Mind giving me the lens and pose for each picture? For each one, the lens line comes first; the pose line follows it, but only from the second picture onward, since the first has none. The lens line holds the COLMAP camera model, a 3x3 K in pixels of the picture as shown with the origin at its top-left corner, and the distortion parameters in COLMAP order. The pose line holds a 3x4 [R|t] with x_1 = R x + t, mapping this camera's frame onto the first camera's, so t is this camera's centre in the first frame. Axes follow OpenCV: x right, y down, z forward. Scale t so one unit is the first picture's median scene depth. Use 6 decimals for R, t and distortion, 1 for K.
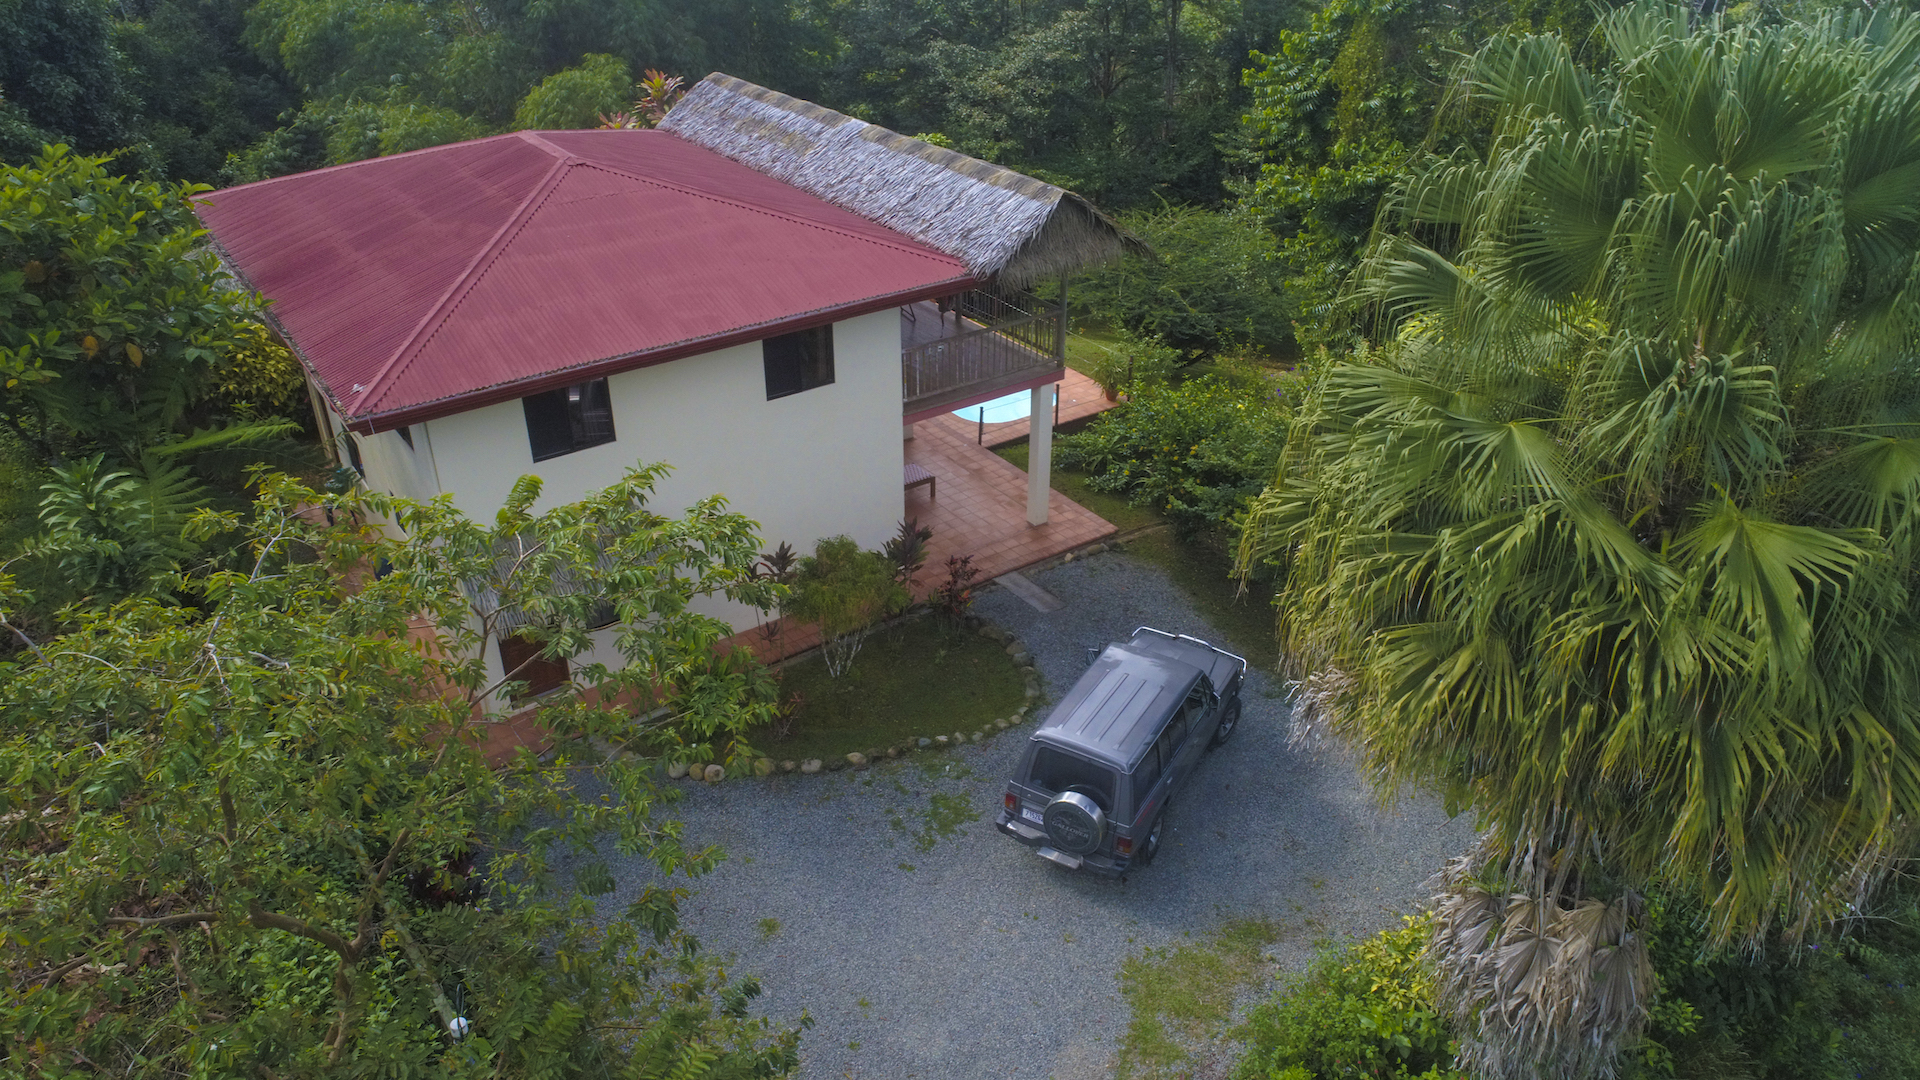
lens RADIAL K [[1287.7, 0, 960.0], [0, 1287.7, 540.0], [0, 0, 1]] dist [0.003290, -0.000767]
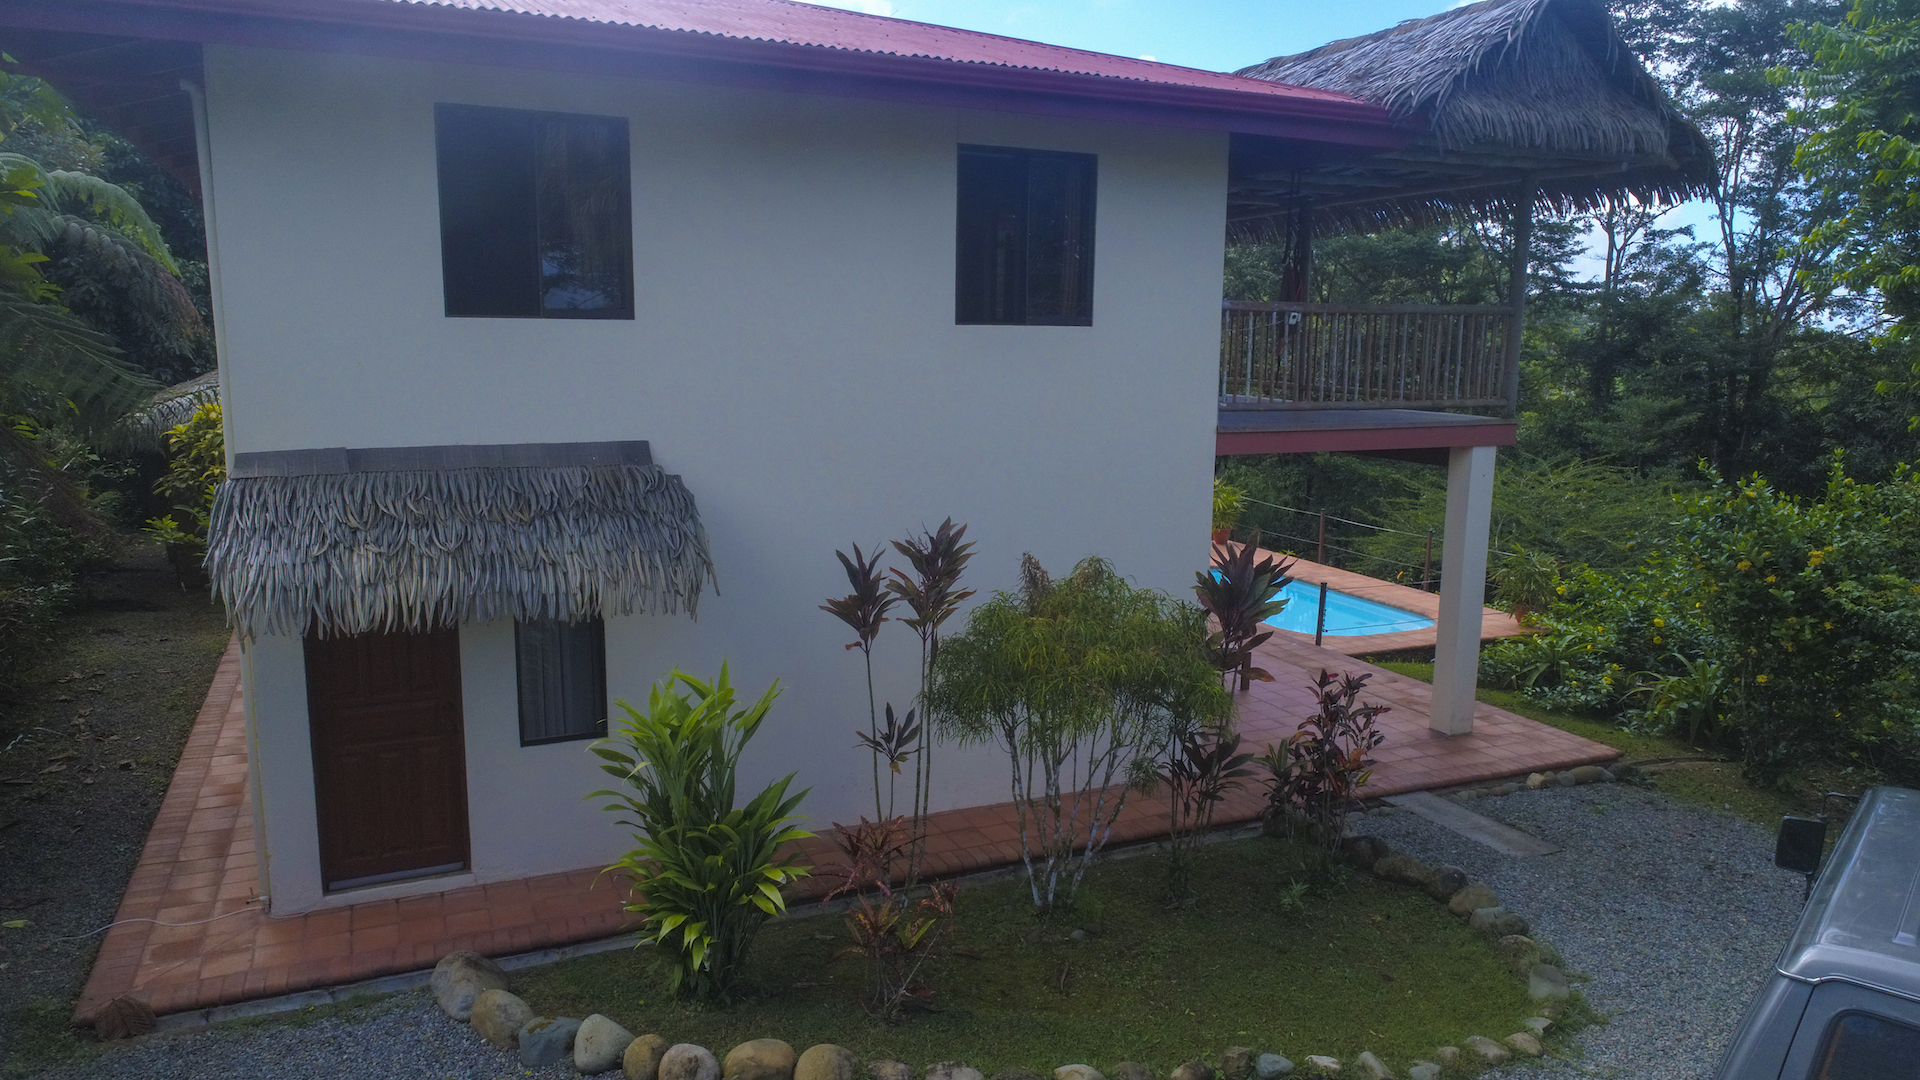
lens RADIAL K [[1287.7, 0, 960.0], [0, 1287.7, 540.0], [0, 0, 1]] dist [0.003290, -0.000767]
pose [[0.980237, 0.039172, -0.193912, -0.044909], [-0.105646, 0.932381, -0.345694, 0.139094], [0.167258, 0.359348, 0.918093, 0.545809]]
